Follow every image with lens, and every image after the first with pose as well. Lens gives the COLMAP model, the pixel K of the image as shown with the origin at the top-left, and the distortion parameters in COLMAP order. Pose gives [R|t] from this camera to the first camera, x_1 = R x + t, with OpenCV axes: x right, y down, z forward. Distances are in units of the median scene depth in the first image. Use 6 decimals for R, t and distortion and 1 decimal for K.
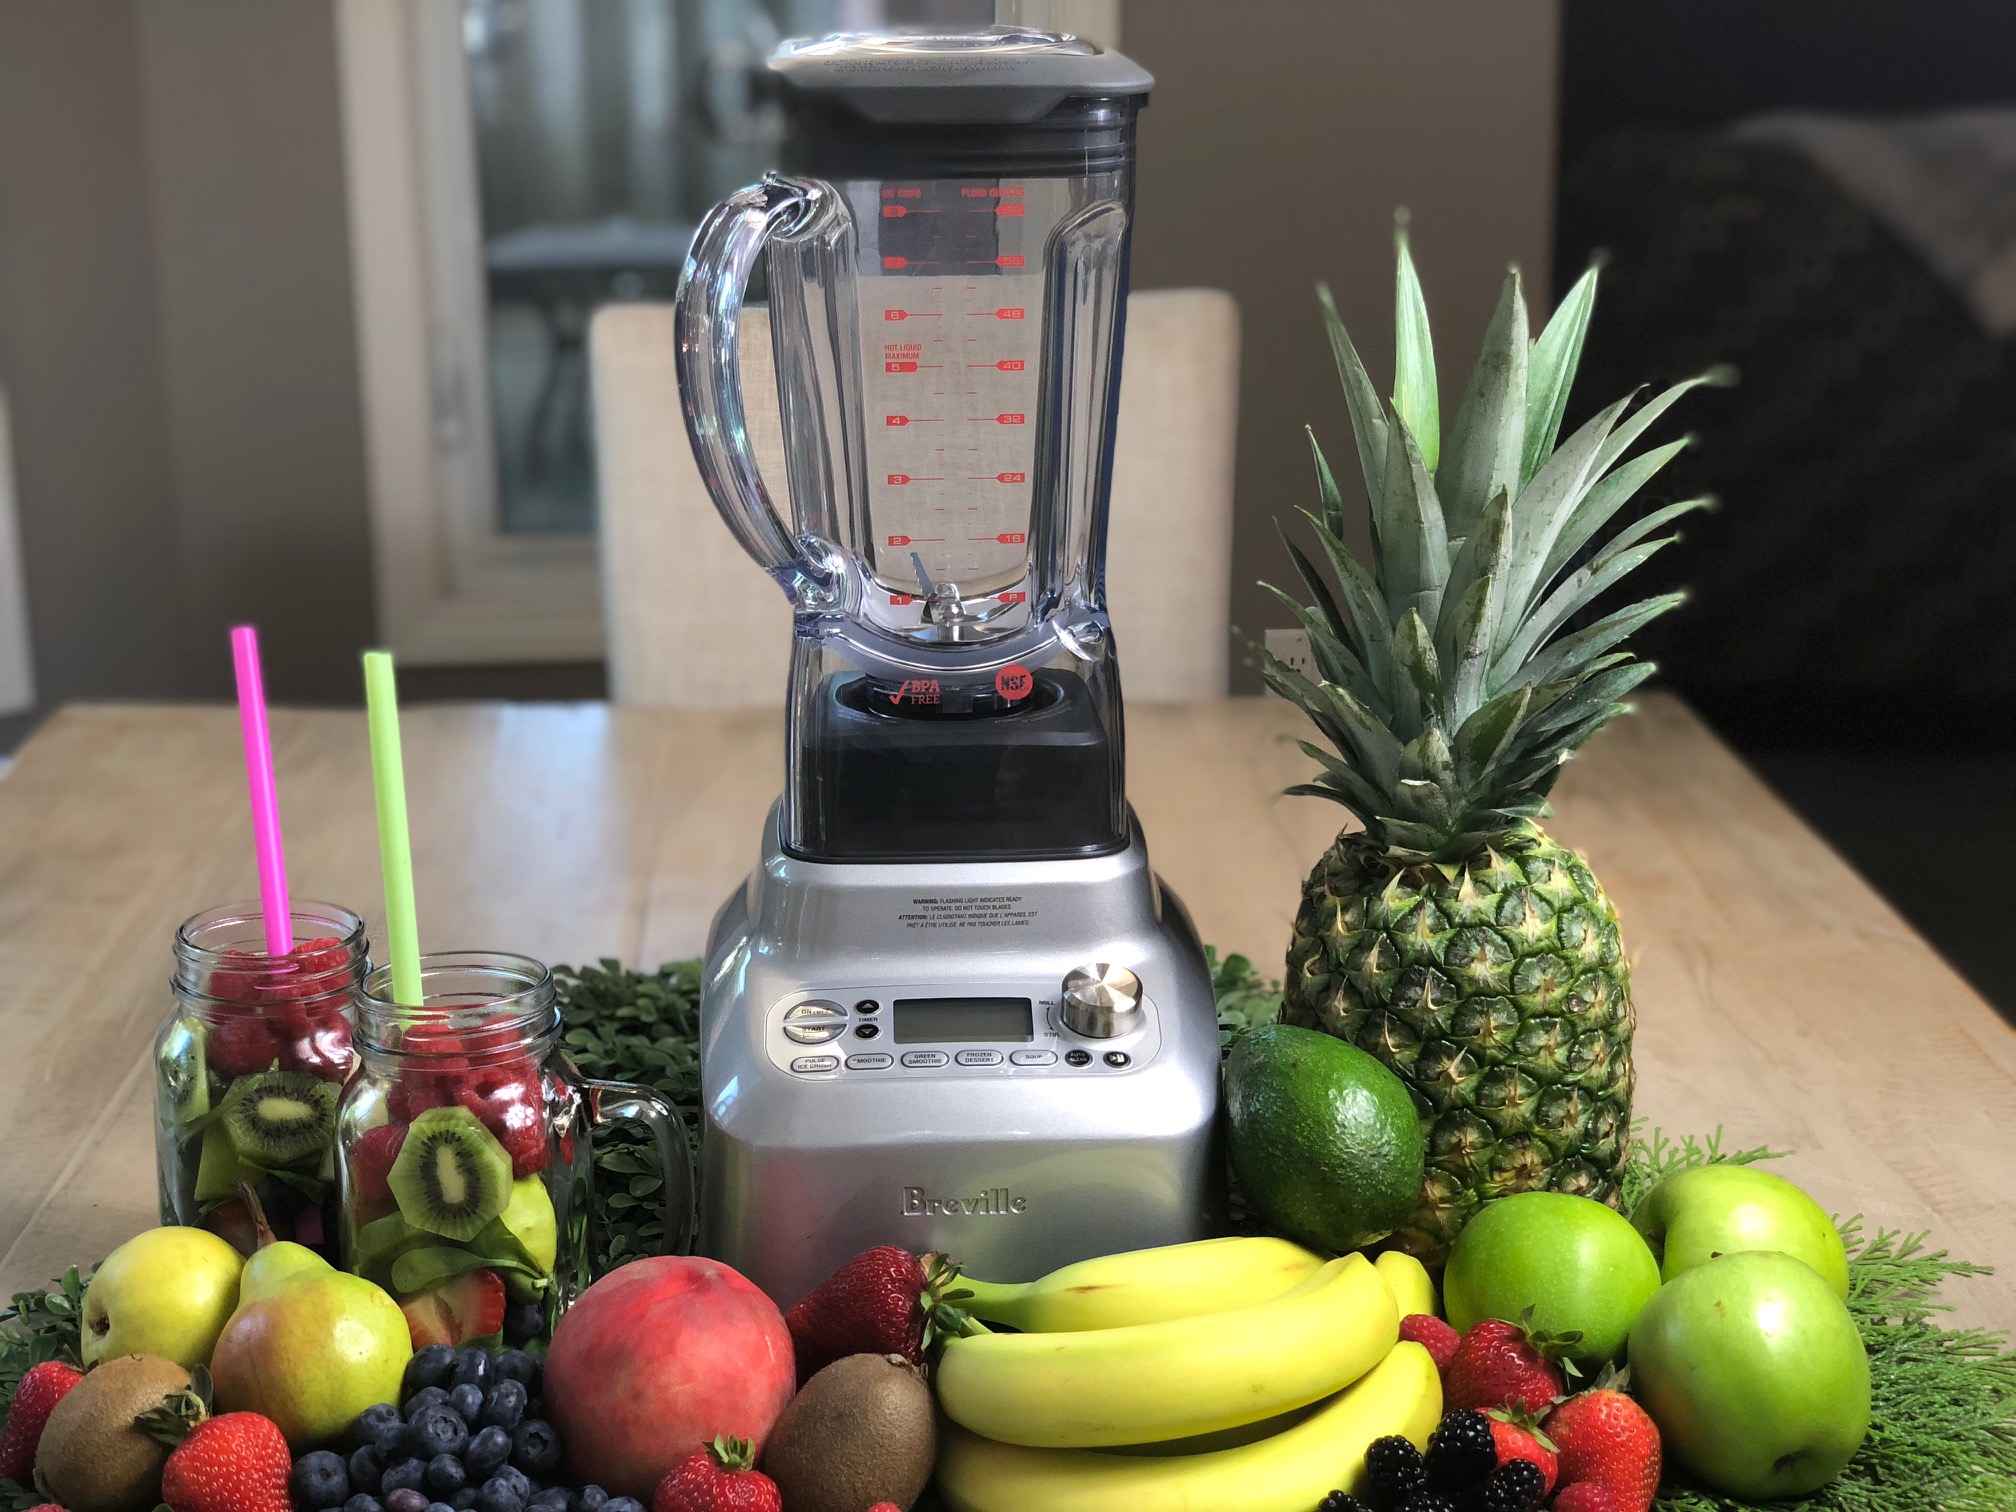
lens RADIAL K [[3081.3, 0, 1008.0], [0, 3081.3, 756.0], [0, 0, 1]] dist [0.077419, 0.037861]
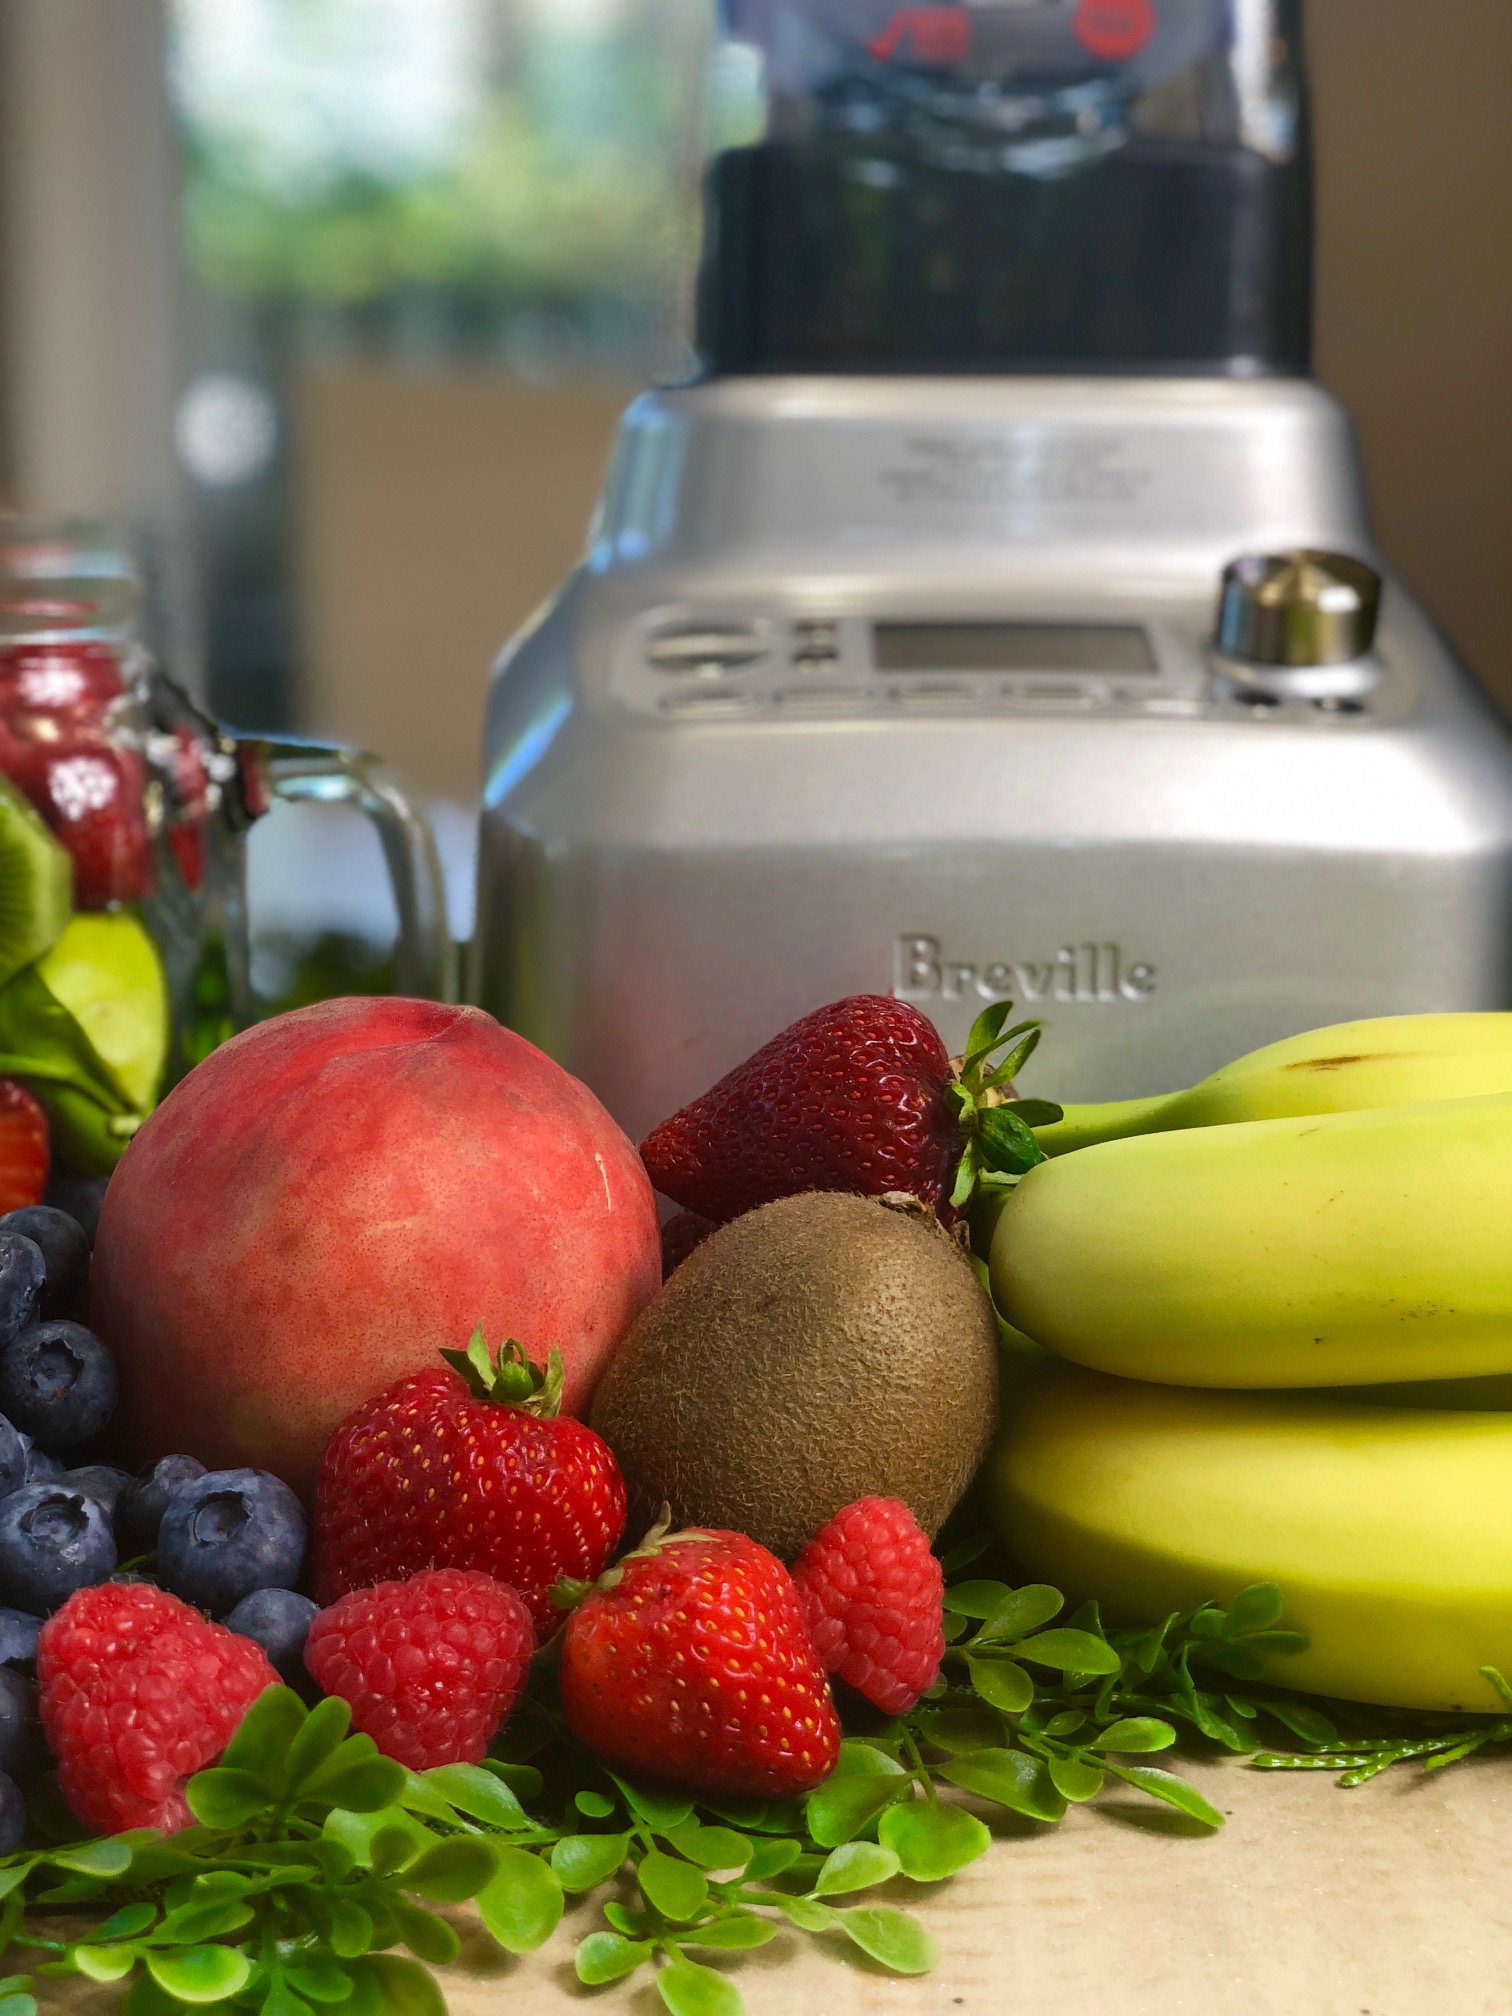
lens RADIAL K [[3246.5, 0, 756.0], [0, 3246.5, 1008.0], [0, 0, 1]] dist [0.008199, 0.031200]
pose [[0.999244, 0.018016, -0.034456, -0.037475], [-0.020449, 0.997222, -0.071620, 0.184068], [0.033070, 0.072270, 0.996837, 0.502482]]
